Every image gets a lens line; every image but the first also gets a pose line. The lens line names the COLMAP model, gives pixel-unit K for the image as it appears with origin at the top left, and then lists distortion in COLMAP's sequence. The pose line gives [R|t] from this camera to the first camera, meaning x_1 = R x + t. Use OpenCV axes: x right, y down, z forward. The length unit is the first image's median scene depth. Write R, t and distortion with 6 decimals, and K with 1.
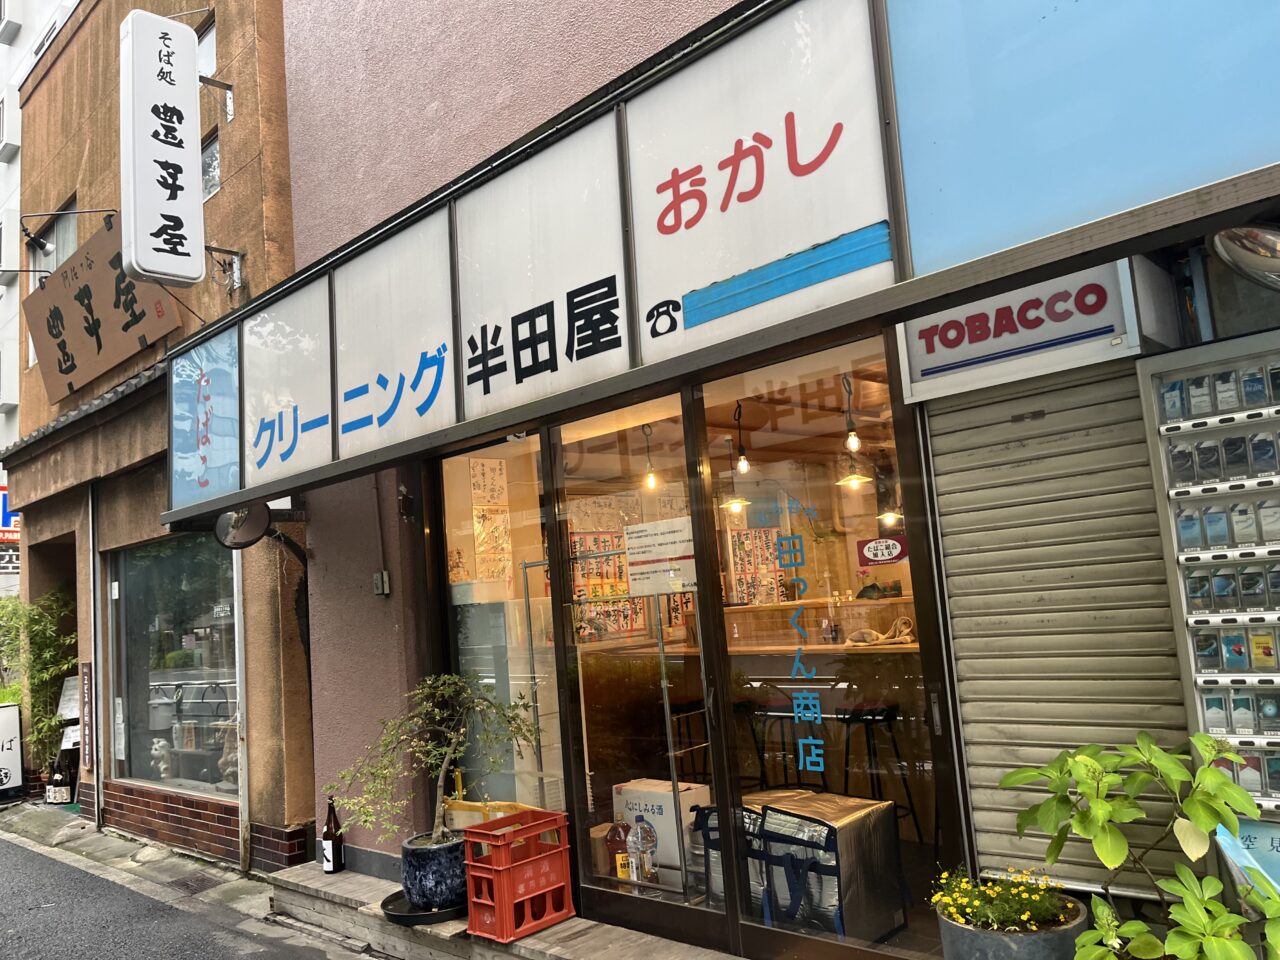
lens RADIAL K [[989.7, 0, 640.0], [0, 989.7, 480.0], [0, 0, 1]] dist [0.076880, -0.003395]
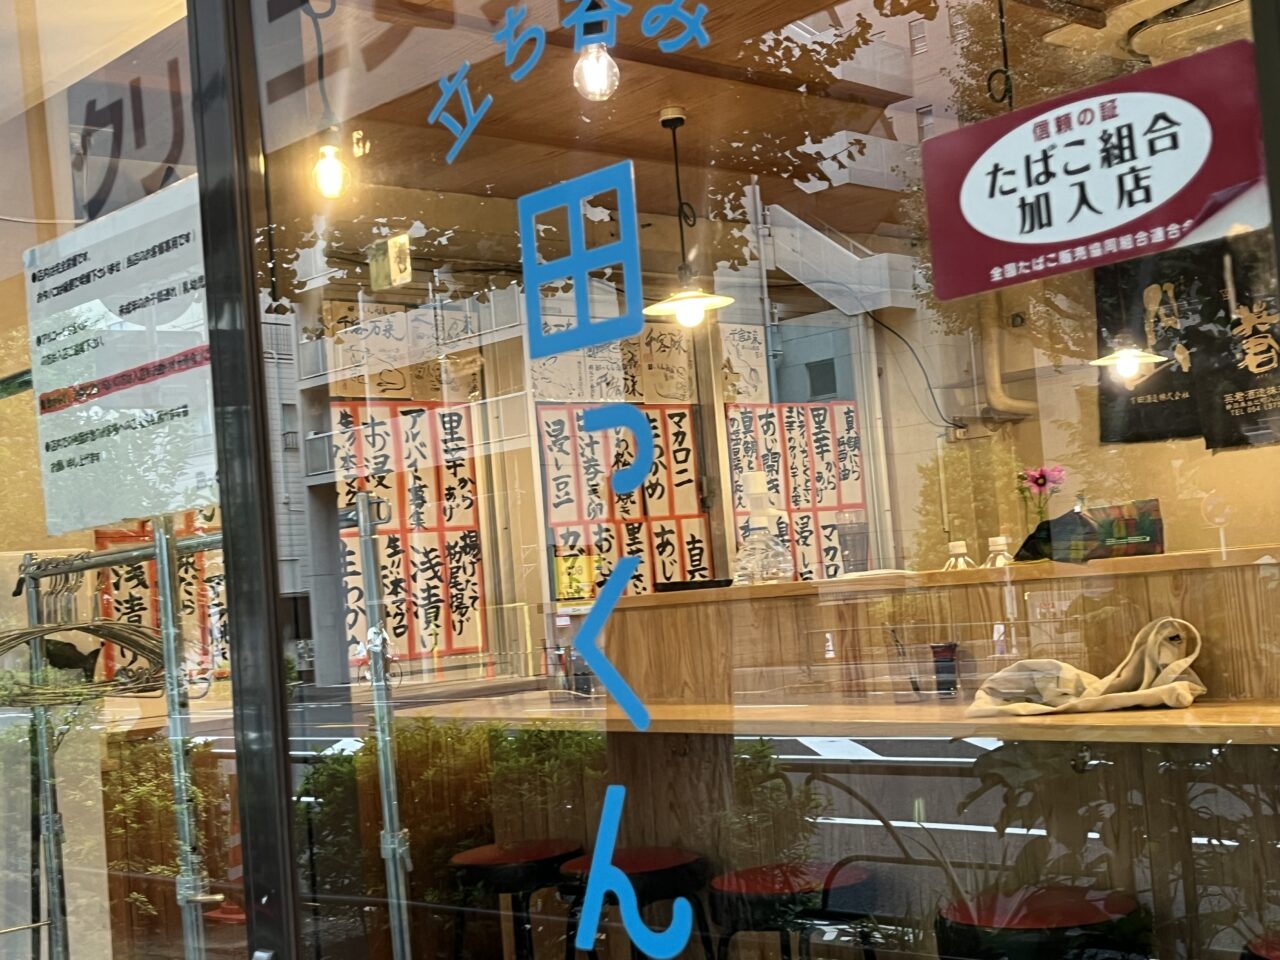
lens RADIAL K [[1707.6, 0, 640.0], [0, 1707.6, 480.0], [0, 0, 1]] dist [0.104586, -0.011060]
pose [[0.999600, -0.001964, -0.028196, 0.184617], [0.003537, 0.998433, 0.055845, 0.102018], [0.028042, -0.055922, 0.998041, 0.736731]]
